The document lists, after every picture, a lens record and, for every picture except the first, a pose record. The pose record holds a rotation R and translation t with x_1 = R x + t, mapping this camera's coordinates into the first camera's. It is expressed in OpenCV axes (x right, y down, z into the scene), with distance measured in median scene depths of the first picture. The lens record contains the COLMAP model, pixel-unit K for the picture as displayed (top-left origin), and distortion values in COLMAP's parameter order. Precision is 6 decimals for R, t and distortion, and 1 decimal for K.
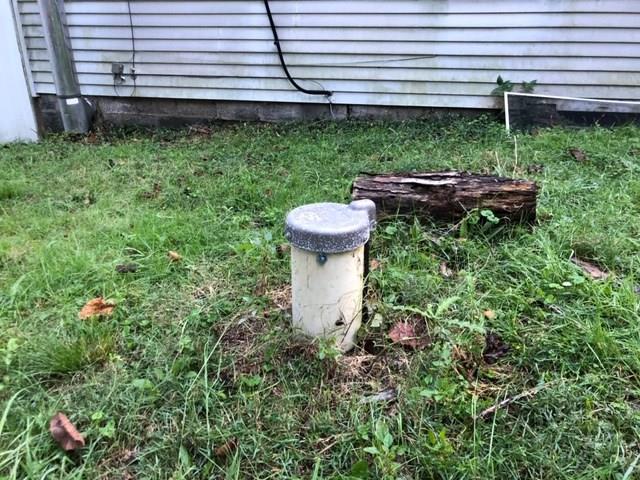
lens RADIAL K [[519.8, 0, 318.6], [0, 519.8, 241.6], [0, 0, 1]] dist [0.036840, -0.026558]
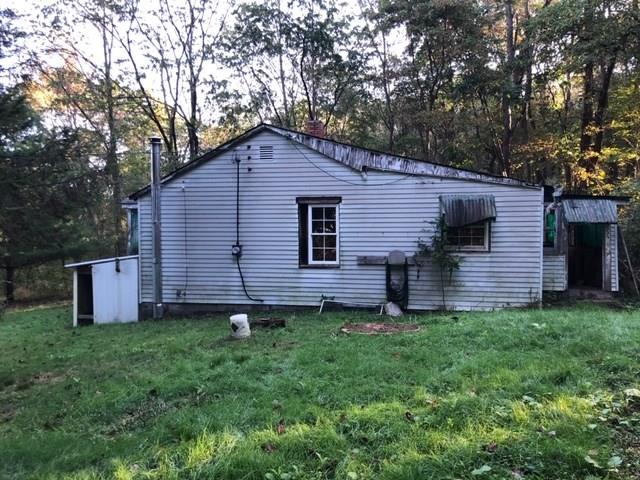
lens RADIAL K [[519.8, 0, 320.0], [0, 519.8, 241.0], [0, 0, 1]] dist [0.036840, -0.026558]
pose [[0.999637, 0.000311, 0.026958, 0.223644], [0.010220, 0.920922, -0.389613, 0.427966], [-0.024948, 0.389747, 0.920584, -1.419815]]
